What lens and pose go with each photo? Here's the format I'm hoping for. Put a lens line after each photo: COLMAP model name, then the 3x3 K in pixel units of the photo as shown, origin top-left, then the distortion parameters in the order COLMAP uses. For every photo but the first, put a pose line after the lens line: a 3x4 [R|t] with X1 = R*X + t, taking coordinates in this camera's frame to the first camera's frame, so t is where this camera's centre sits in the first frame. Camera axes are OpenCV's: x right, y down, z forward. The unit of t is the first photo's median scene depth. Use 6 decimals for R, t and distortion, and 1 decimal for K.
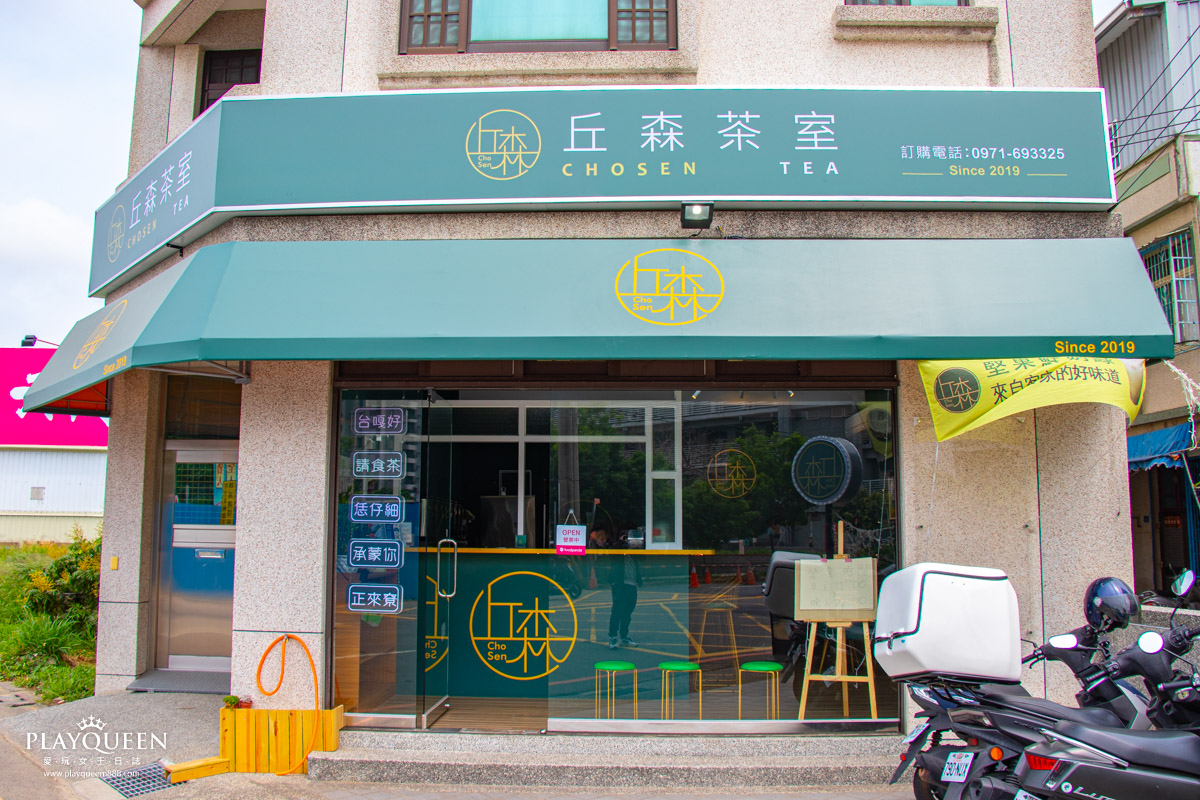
lens RADIAL K [[1033.5, 0, 600.3], [0, 1033.5, 421.9], [0, 0, 1]] dist [-0.173492, 0.134942]
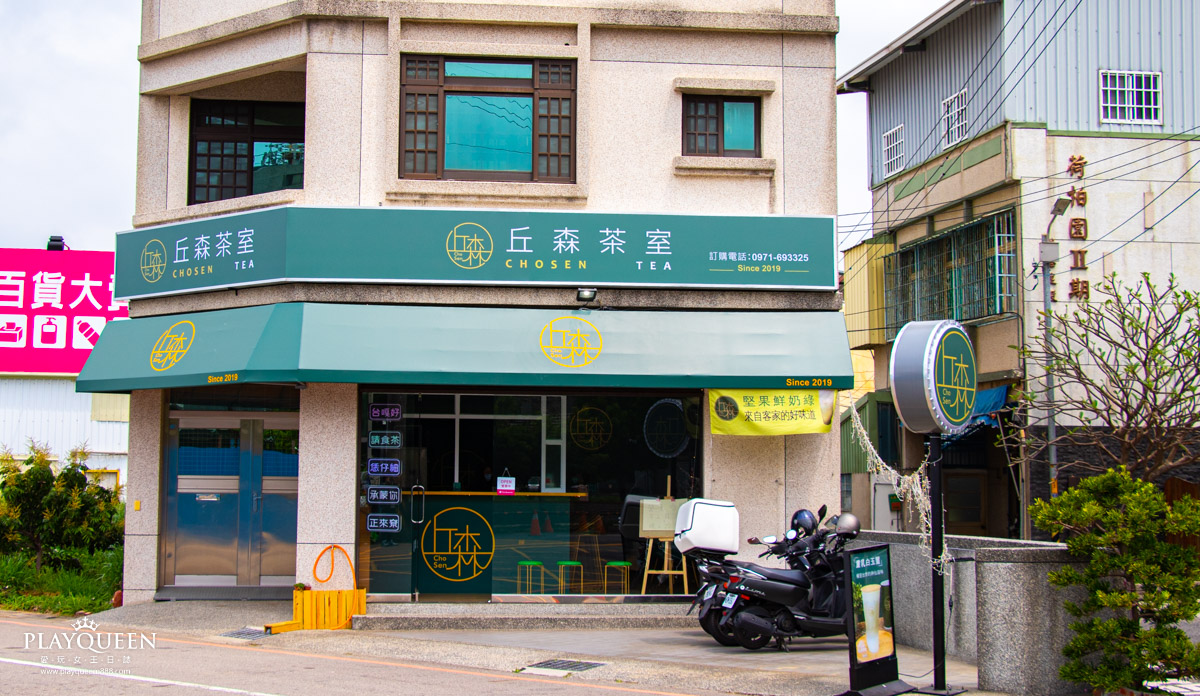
lens RADIAL K [[1754.0, 0, 600.0], [0, 1754.0, 348.0], [0, 0, 1]] dist [-0.008911, 0.015400]
pose [[0.988400, 0.015178, 0.151112, -0.304758], [-0.020796, 0.999148, 0.035662, -0.208865], [-0.150442, -0.038391, 0.987873, -1.778045]]
